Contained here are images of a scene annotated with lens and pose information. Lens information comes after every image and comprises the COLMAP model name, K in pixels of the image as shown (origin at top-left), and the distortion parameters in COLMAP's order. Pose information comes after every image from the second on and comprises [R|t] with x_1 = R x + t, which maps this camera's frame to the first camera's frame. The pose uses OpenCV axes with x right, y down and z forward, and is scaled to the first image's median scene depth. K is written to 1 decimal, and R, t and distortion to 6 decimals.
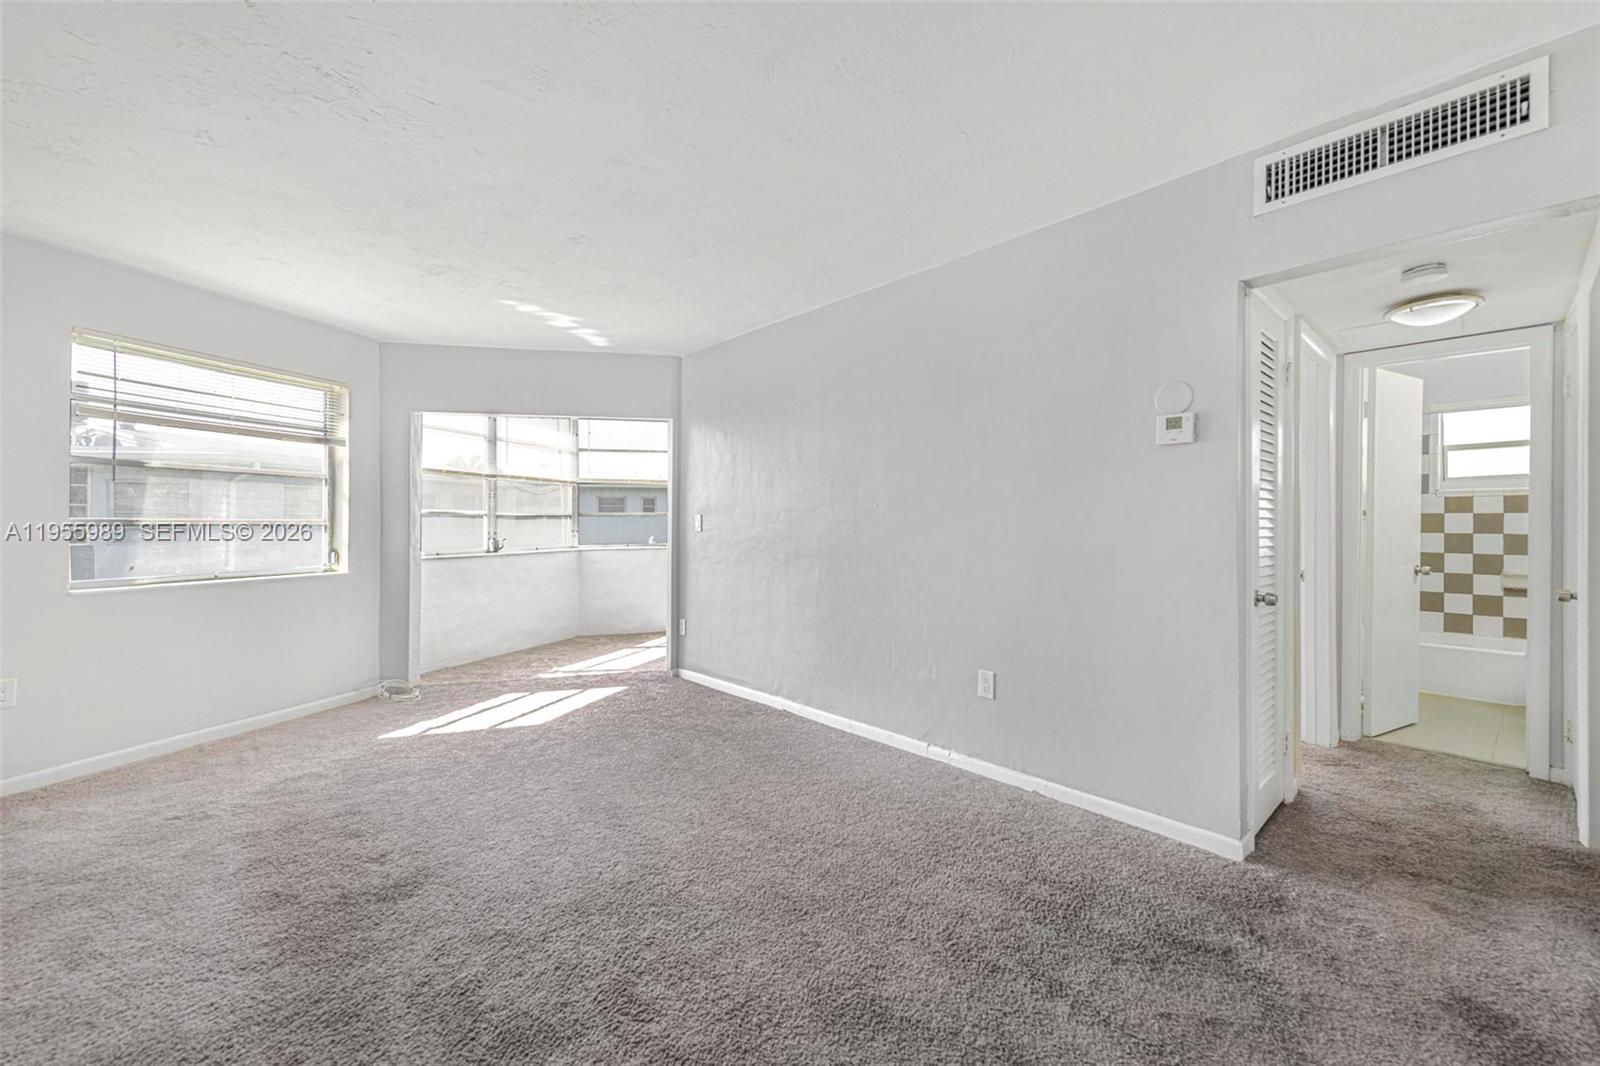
lens RADIAL K [[633.8, 0, 800.0], [0, 633.8, 533.0], [0, 0, 1]] dist [0.003972, -0.000176]
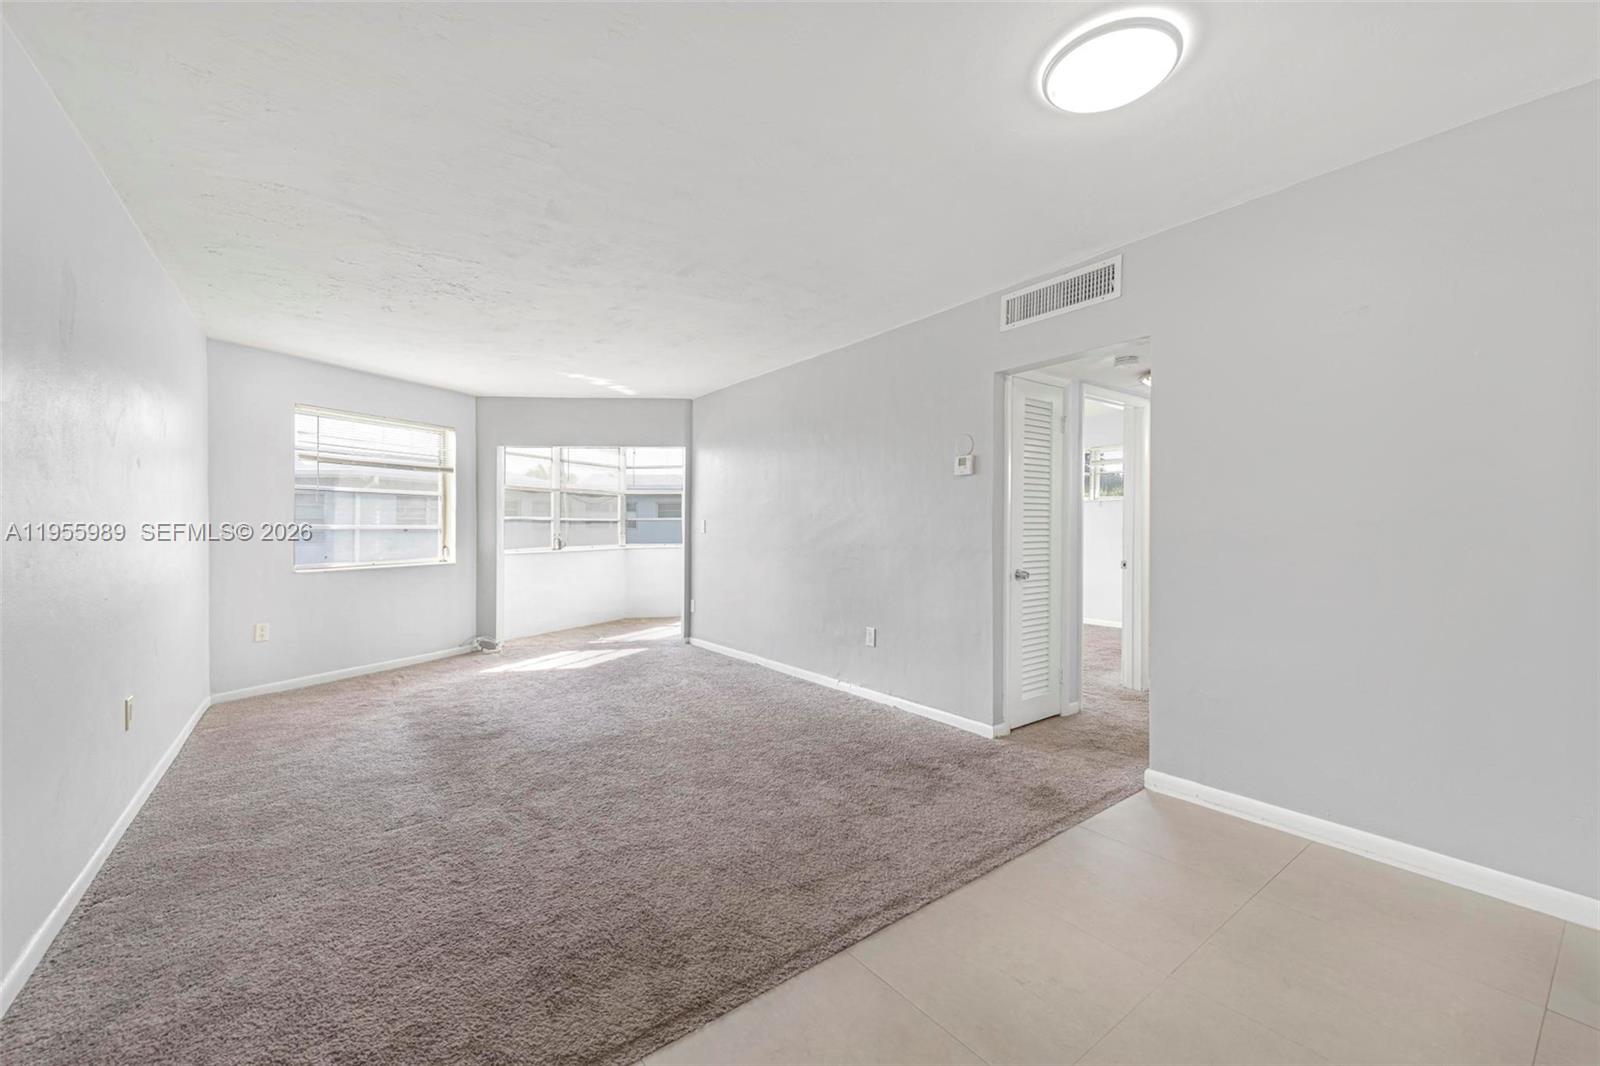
lens RADIAL K [[633.8, 0, 800.0], [0, 633.8, 533.0], [0, 0, 1]] dist [0.003972, -0.000176]
pose [[0.994558, -0.002886, -0.104147, 0.246407], [0.002432, 0.999987, -0.004489, 0.005446], [0.104158, 0.004211, 0.994552, -0.404492]]
